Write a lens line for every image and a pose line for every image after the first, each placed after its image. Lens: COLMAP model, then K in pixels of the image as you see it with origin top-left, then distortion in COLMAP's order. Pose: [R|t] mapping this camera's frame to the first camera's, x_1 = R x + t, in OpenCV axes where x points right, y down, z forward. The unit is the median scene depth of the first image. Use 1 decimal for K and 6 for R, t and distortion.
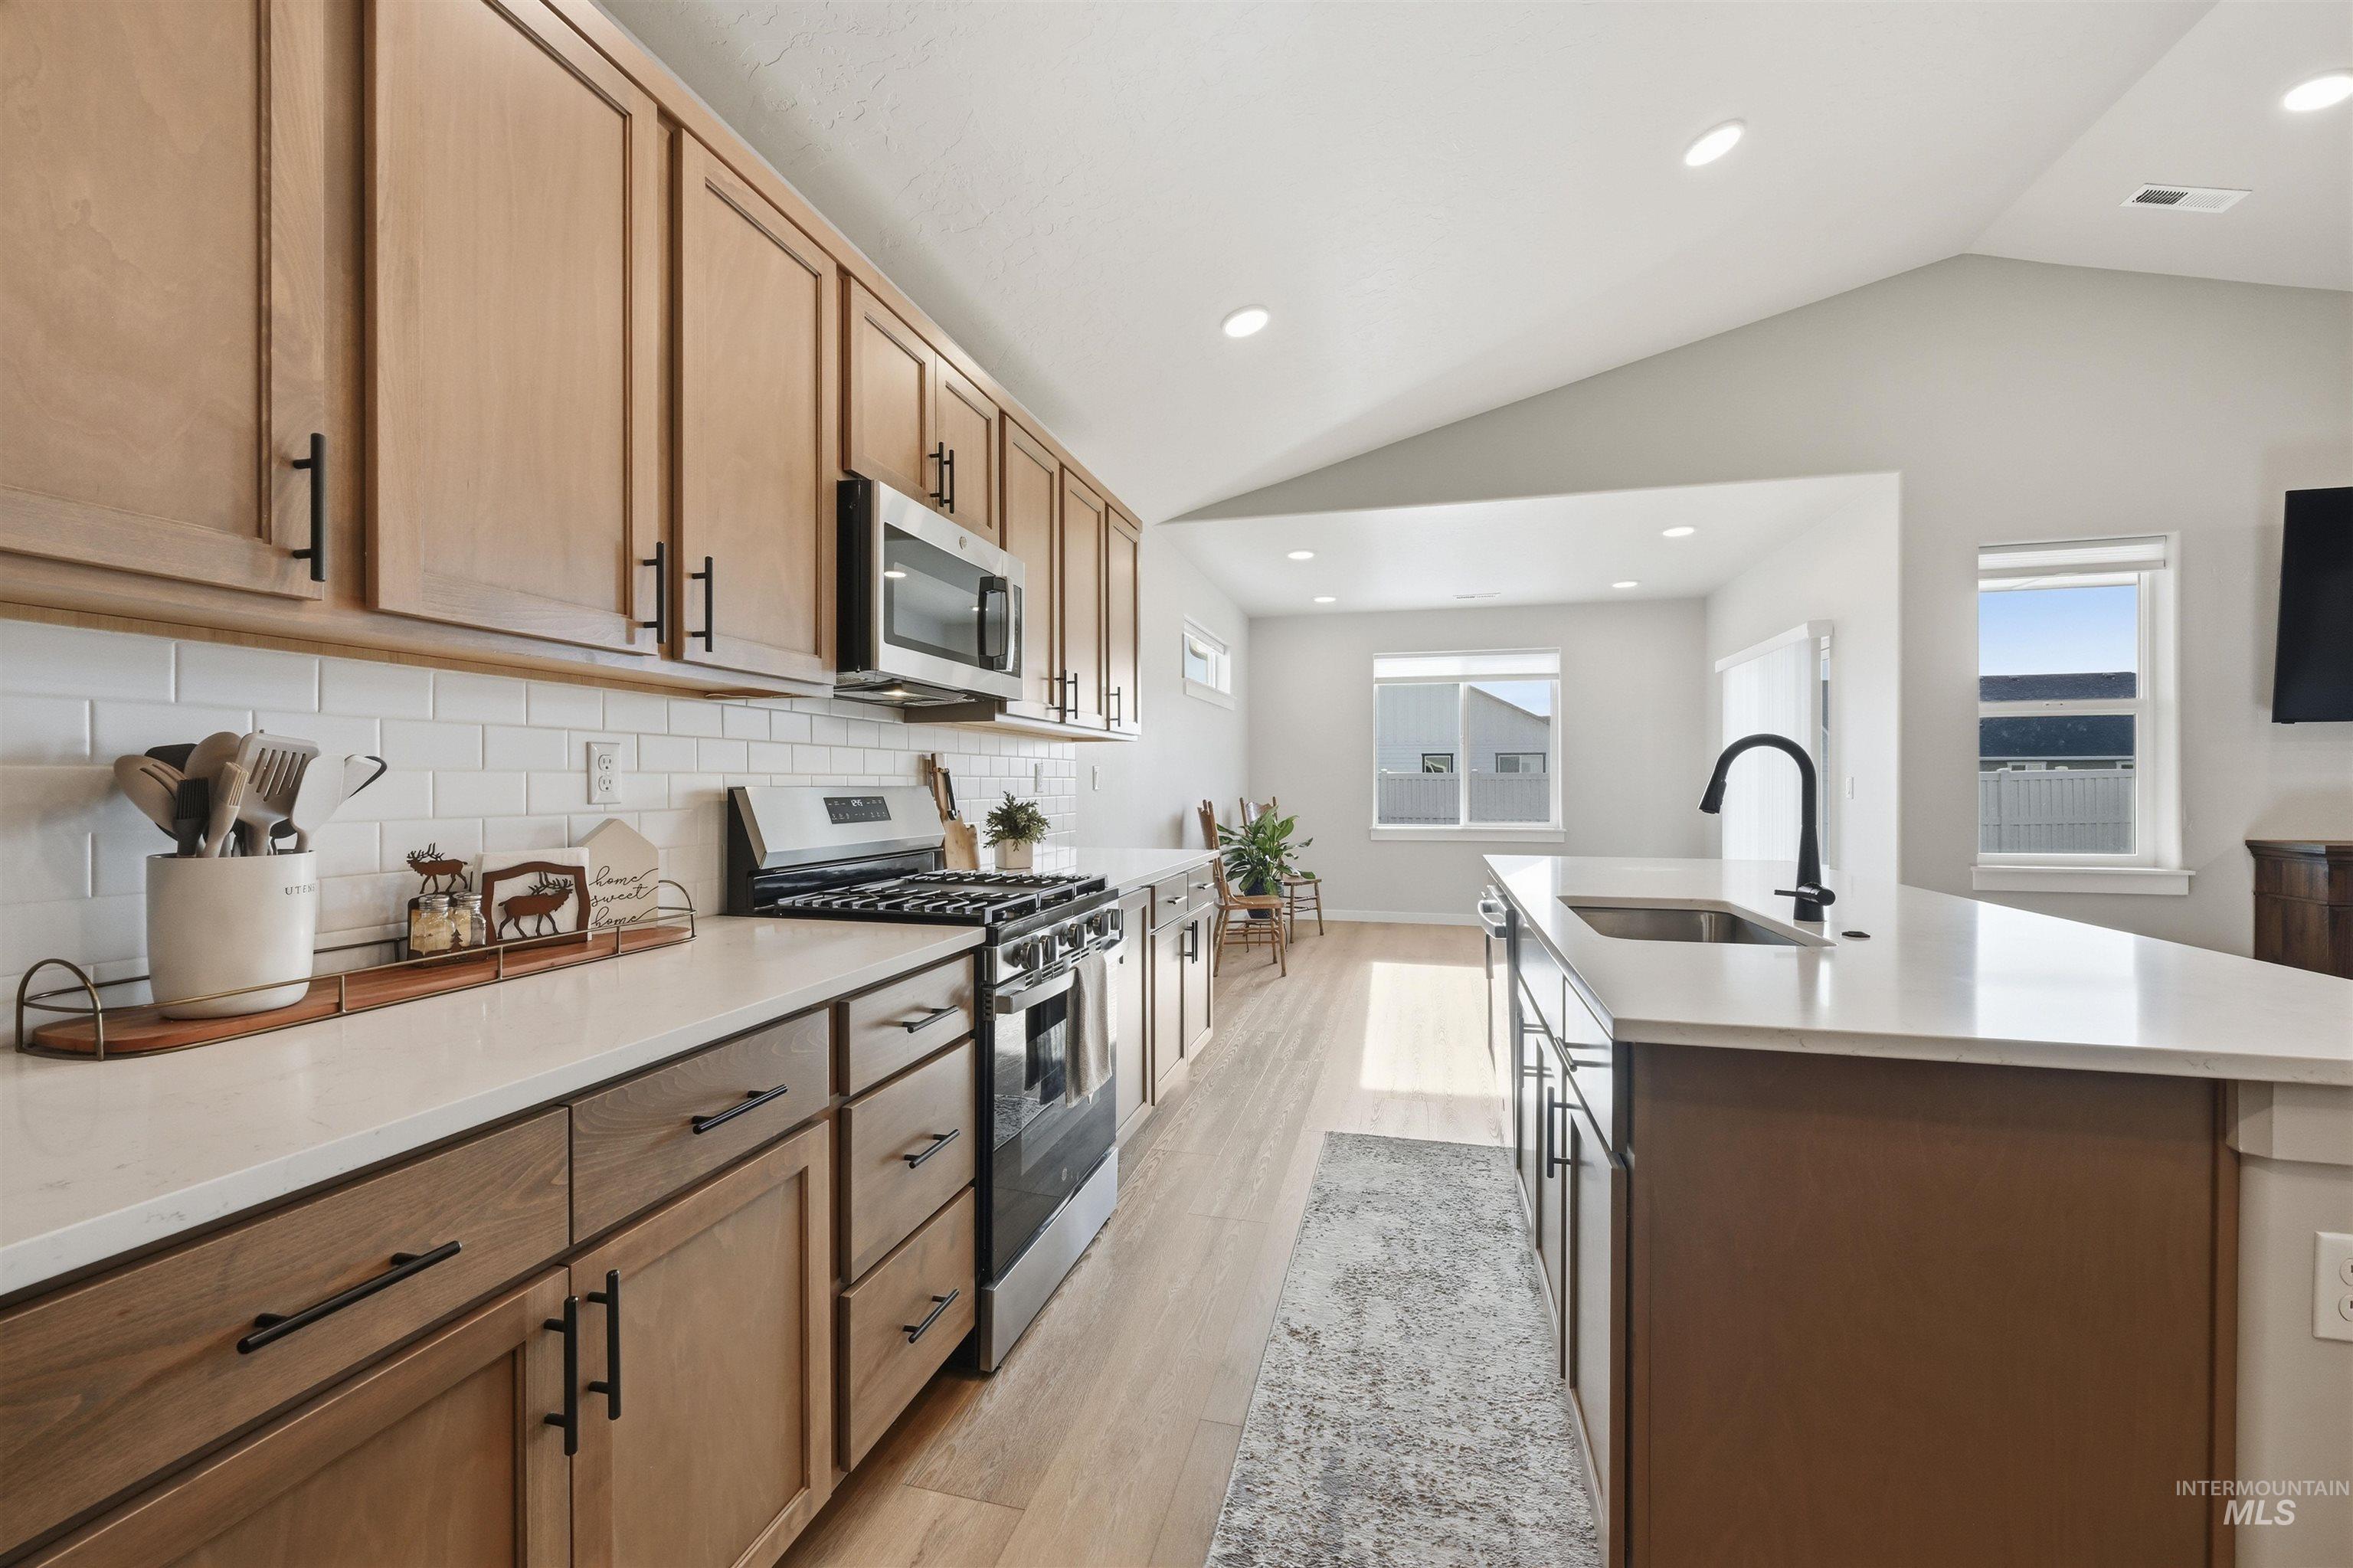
lens RADIAL K [[931.8, 0, 1189.0], [0, 931.8, 783.7], [0, 0, 1]] dist [-0.002091, 0.000202]
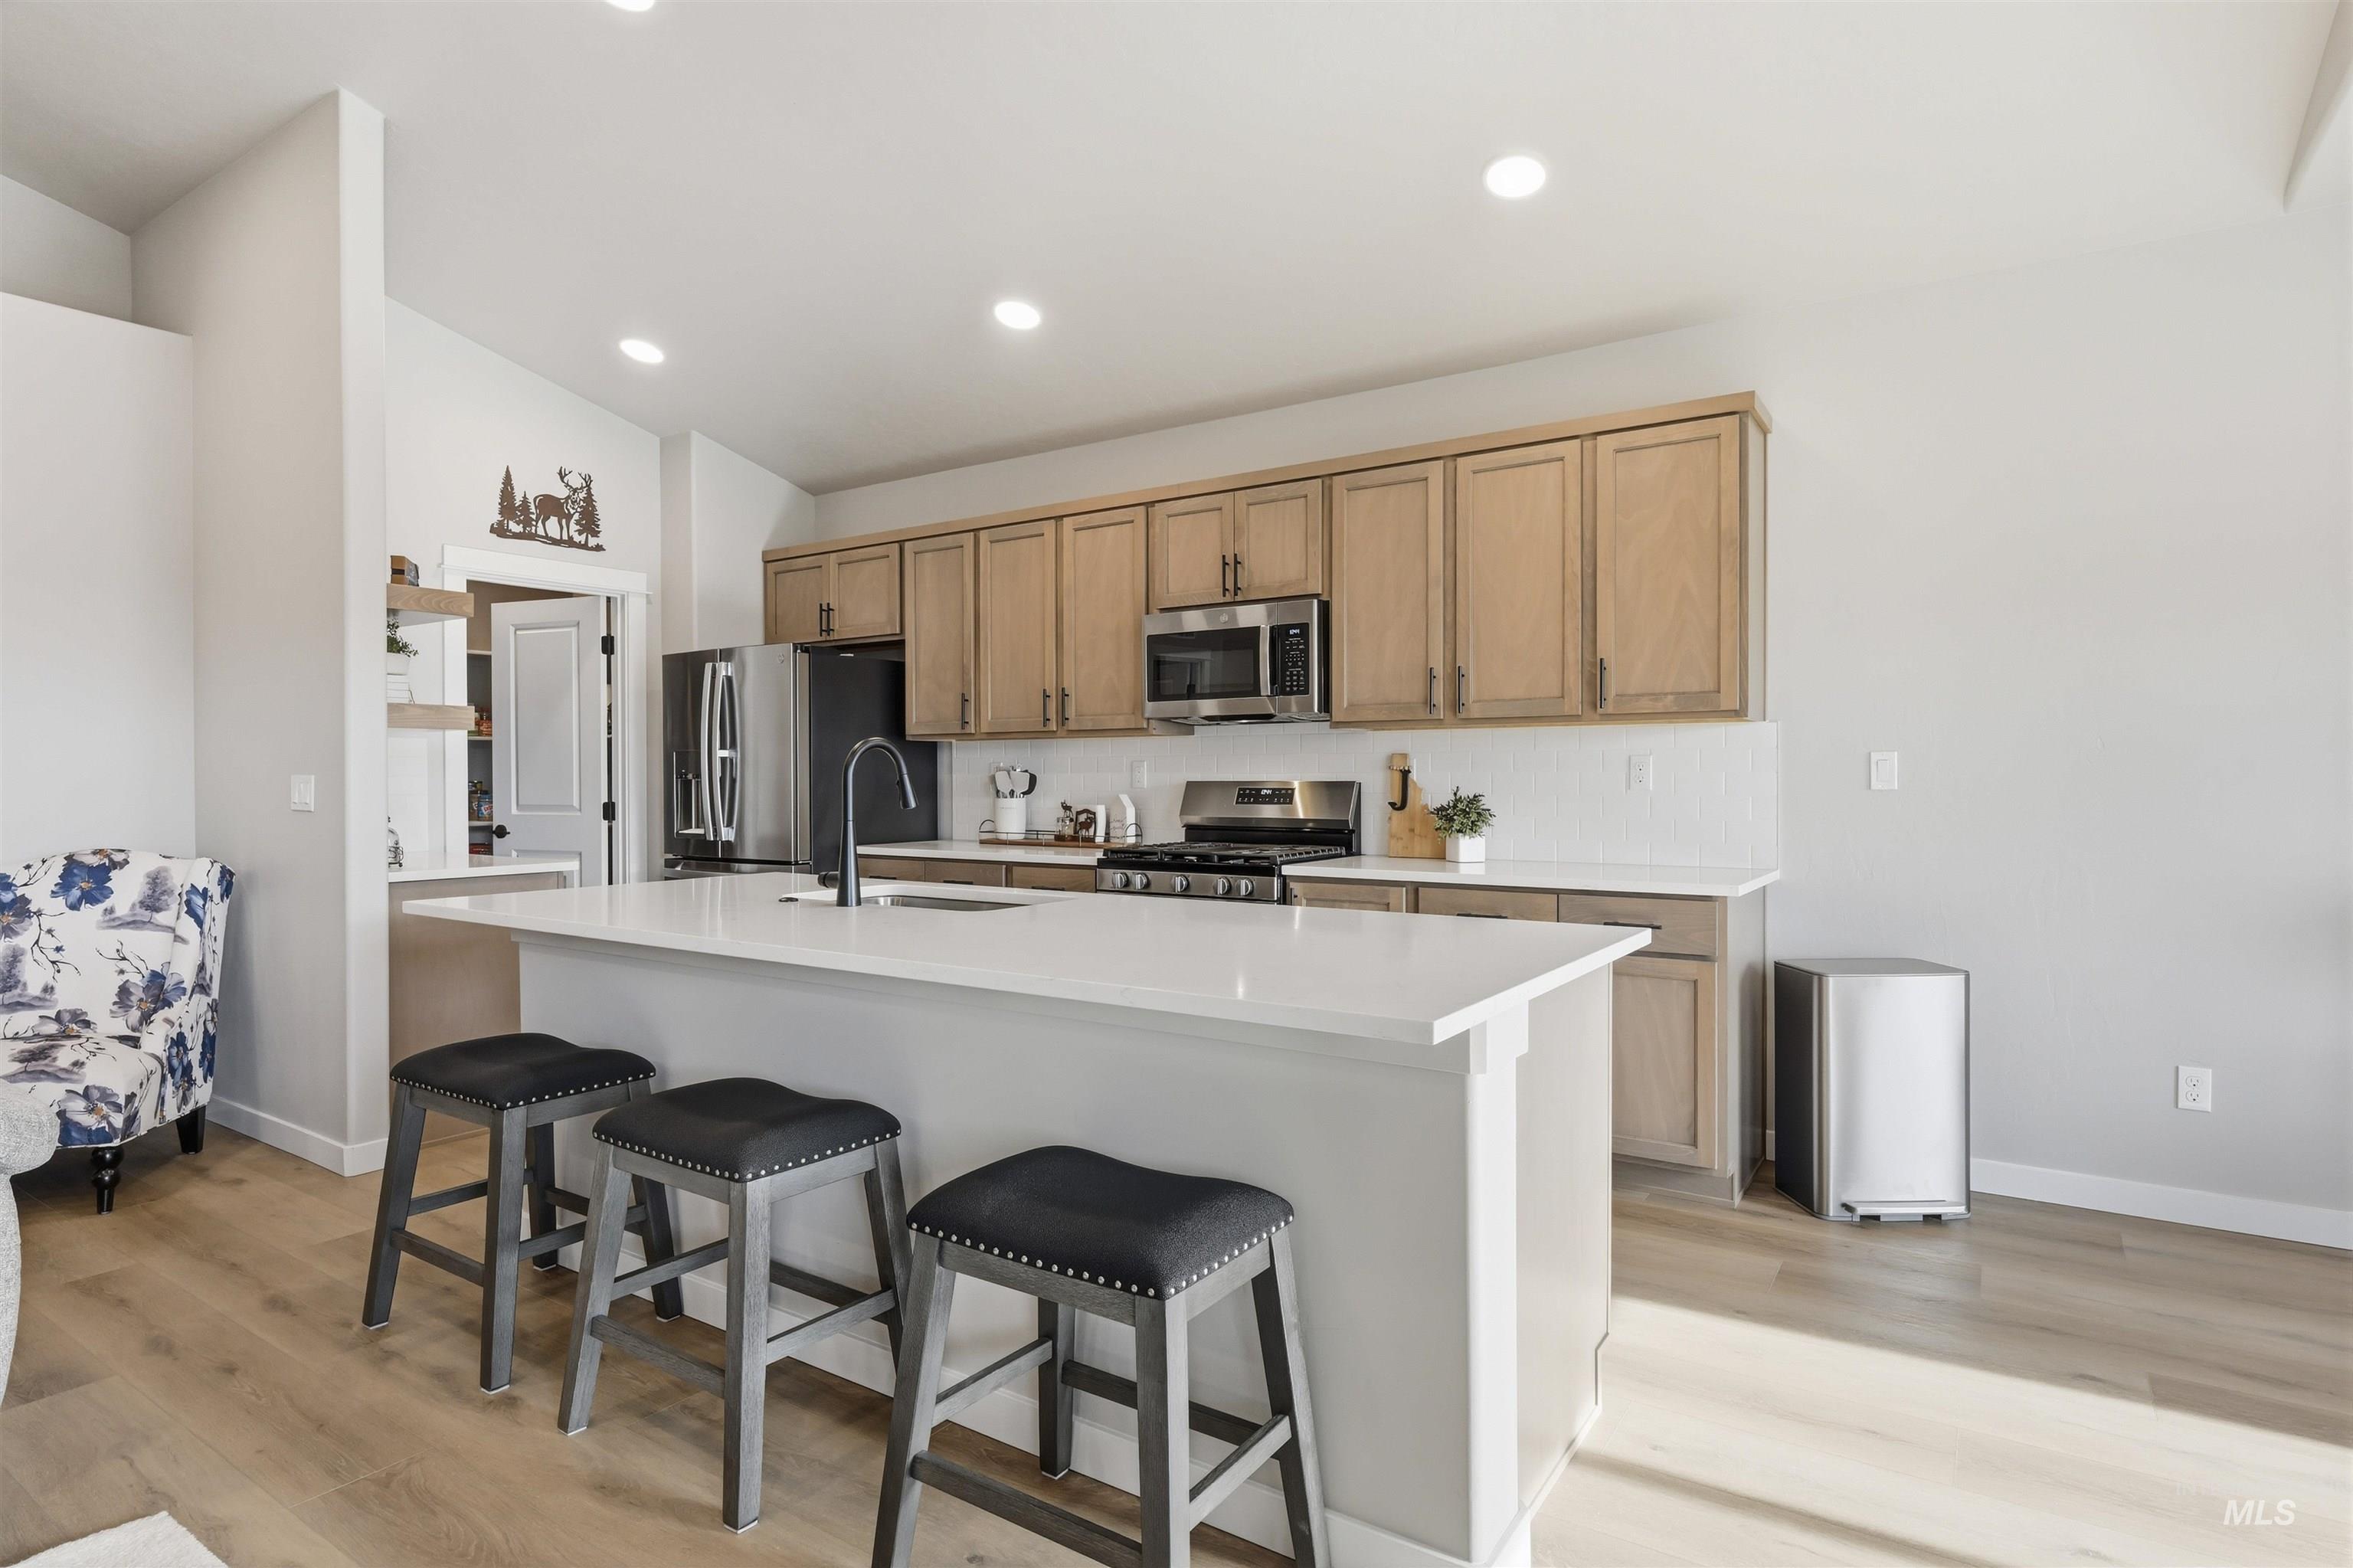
lens RADIAL K [[1233.5, 0, 1175.0], [0, 1233.5, 783.6], [0, 0, 1]] dist [0.000338, -0.000215]
pose [[-0.333785, 0.006924, -0.942624, 2.384209], [0.004084, 0.999974, 0.005899, -0.006914], [0.942640, -0.001880, -0.333805, 2.287397]]
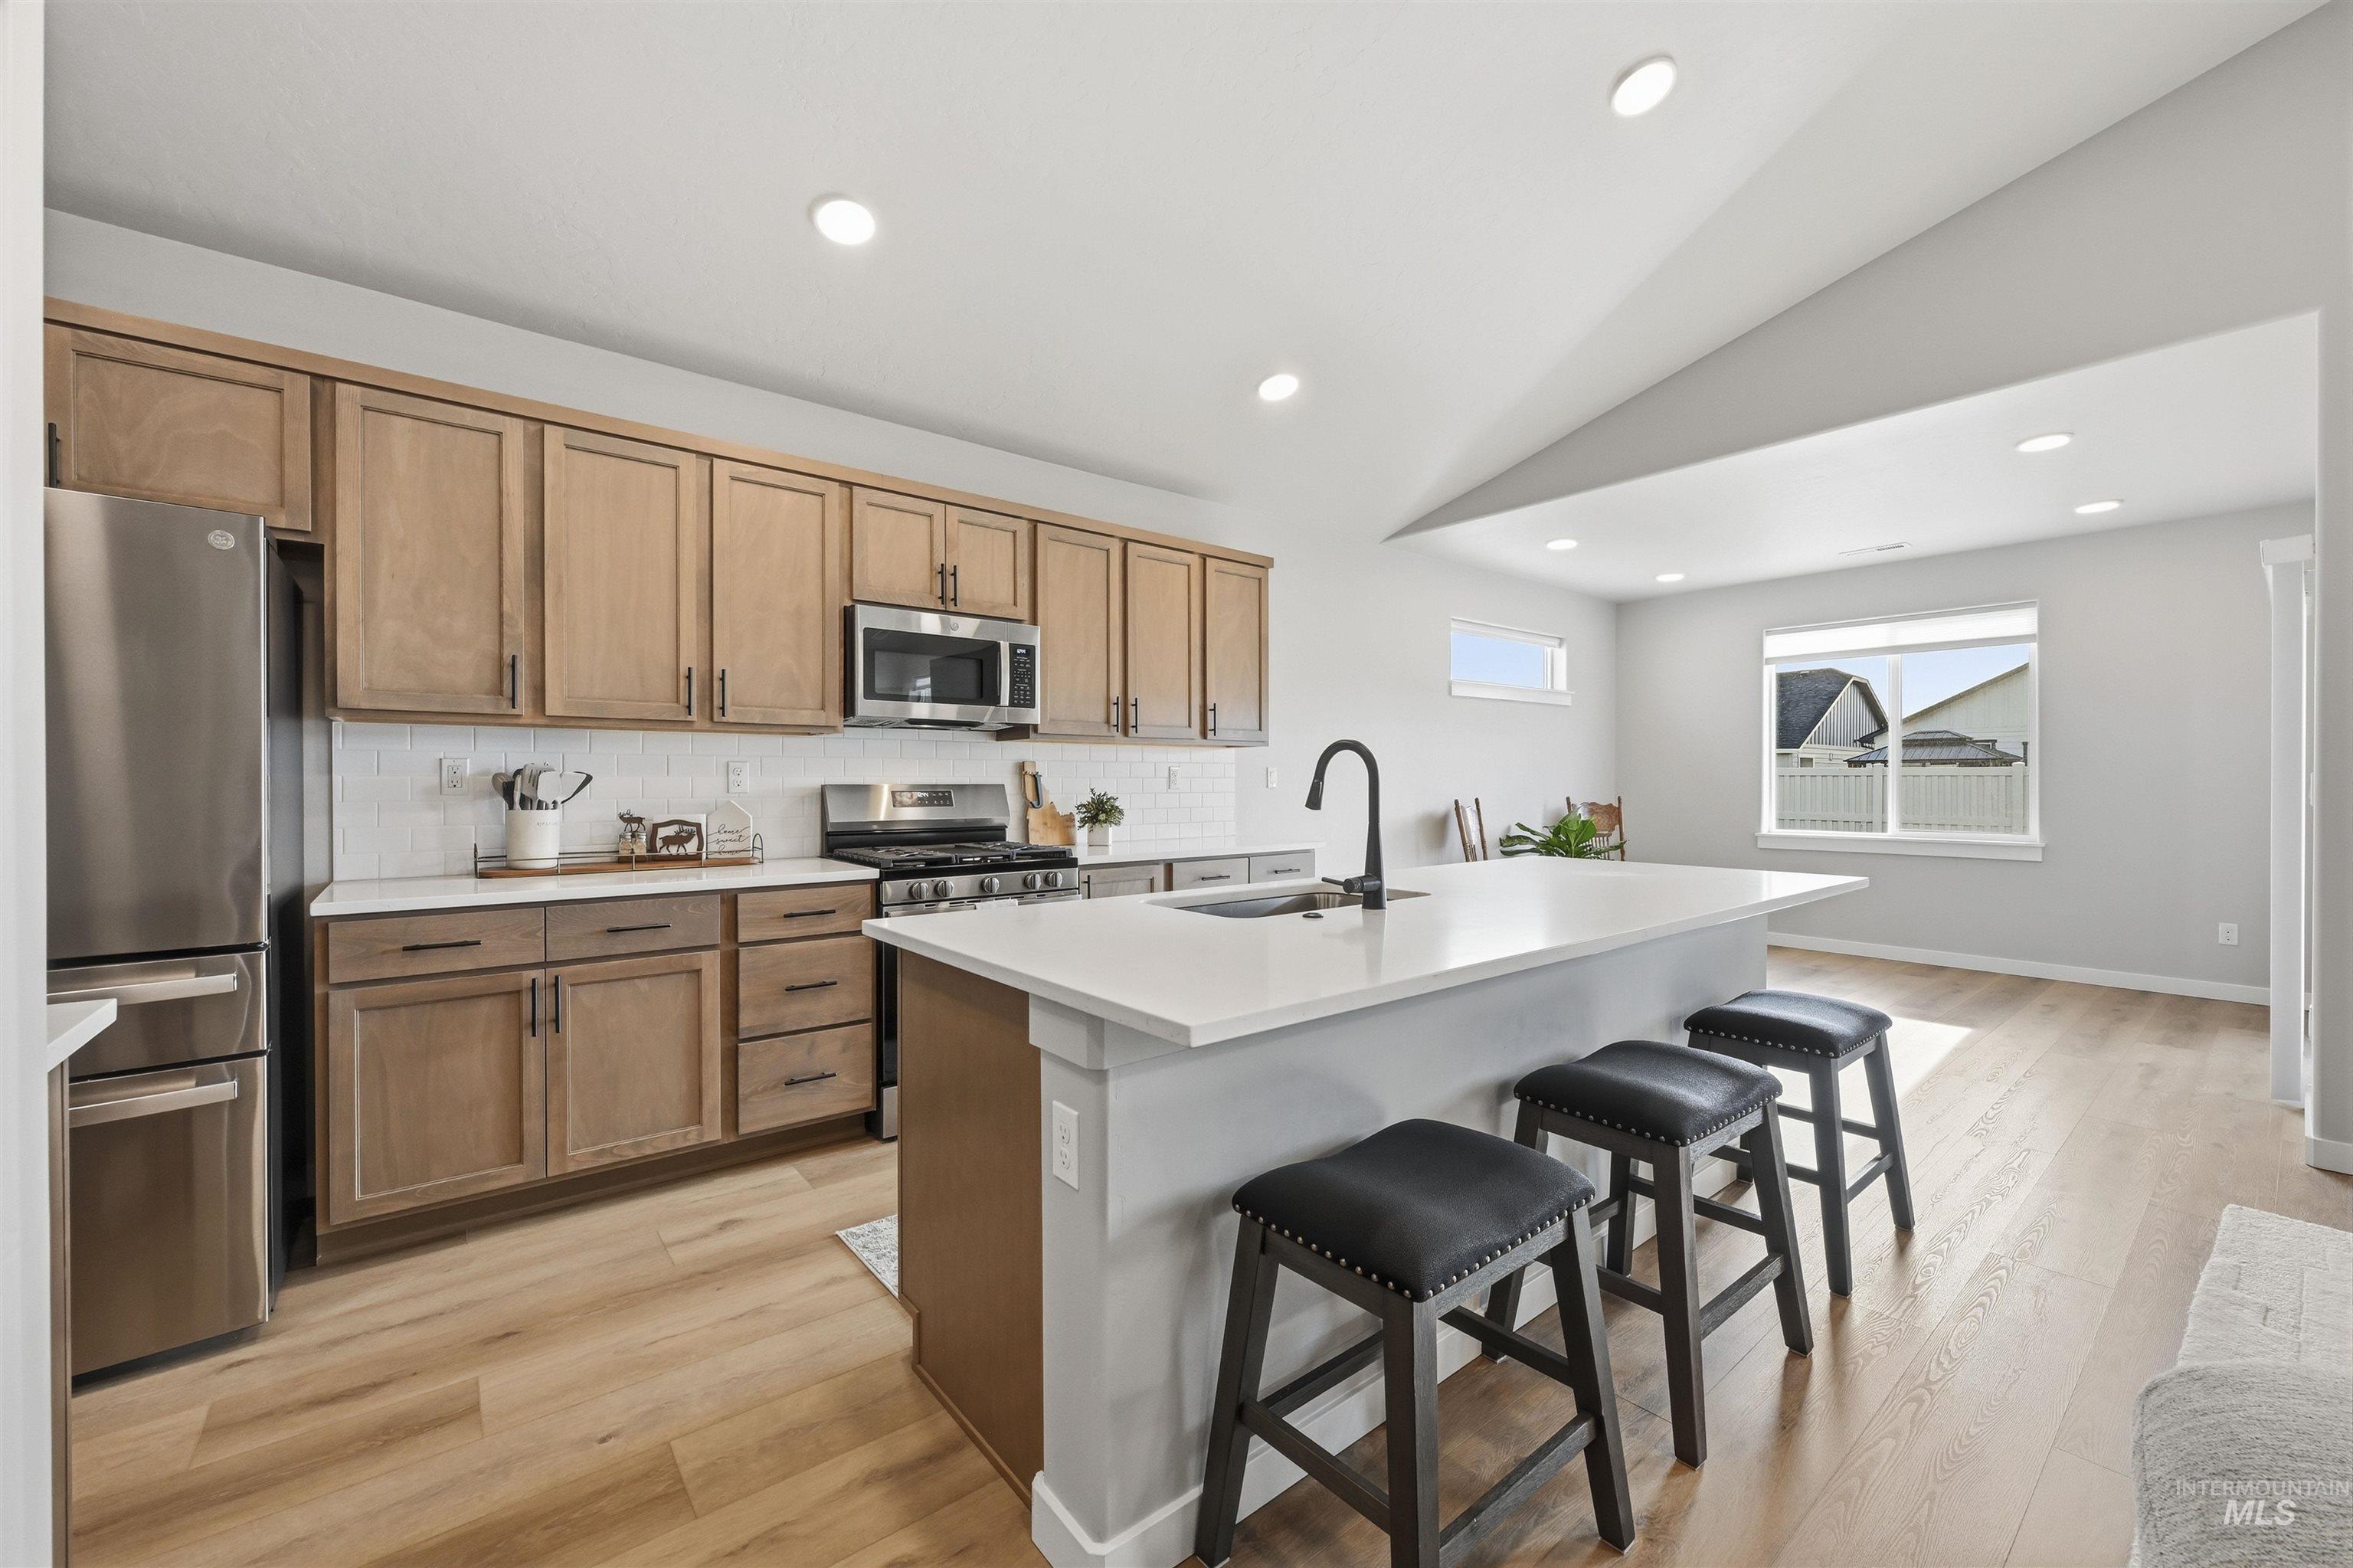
lens RADIAL K [[931.8, 0, 1189.8], [0, 931.8, 786.1], [0, 0, 1]] dist [-0.002091, 0.000202]
pose [[0.805356, 0.003282, -0.592783, 1.419937], [-0.000114, 0.999986, 0.005383, -0.003727], [0.592792, -0.004268, 0.805344, -0.013674]]
